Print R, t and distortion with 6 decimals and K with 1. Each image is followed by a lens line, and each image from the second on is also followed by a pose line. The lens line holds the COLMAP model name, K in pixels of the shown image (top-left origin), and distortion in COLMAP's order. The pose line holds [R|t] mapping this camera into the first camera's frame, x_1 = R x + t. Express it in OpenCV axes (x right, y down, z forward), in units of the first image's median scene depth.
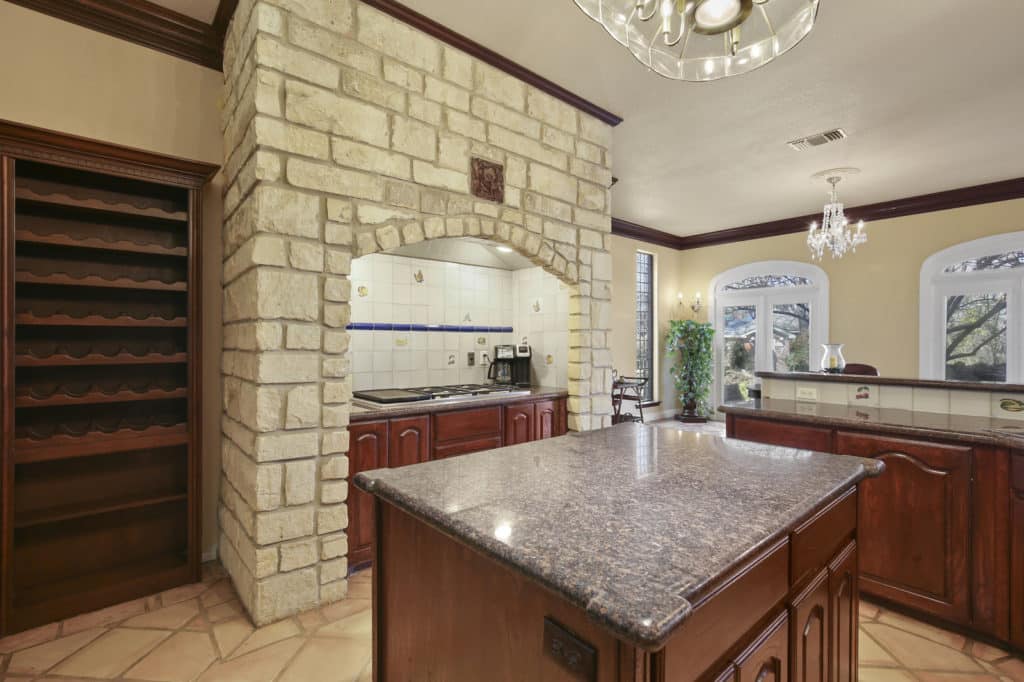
lens RADIAL K [[466.1, 0, 508.5], [0, 466.1, 343.6], [0, 0, 1]] dist [-0.002515, -0.000100]
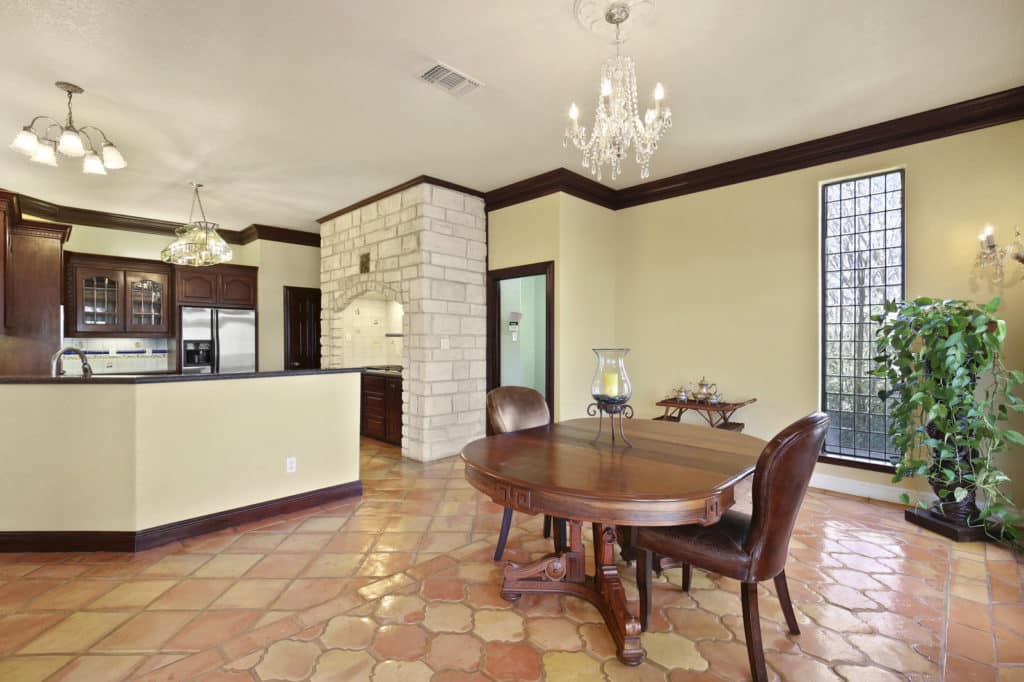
lens RADIAL K [[466.1, 0, 511.9], [0, 466.1, 340.9], [0, 0, 1]] dist [-0.002515, -0.000100]
pose [[0.092986, -0.000149, -0.995667, 1.772574], [-0.005102, 0.999987, -0.000626, -0.015440], [0.995654, 0.005139, 0.092984, 1.271476]]
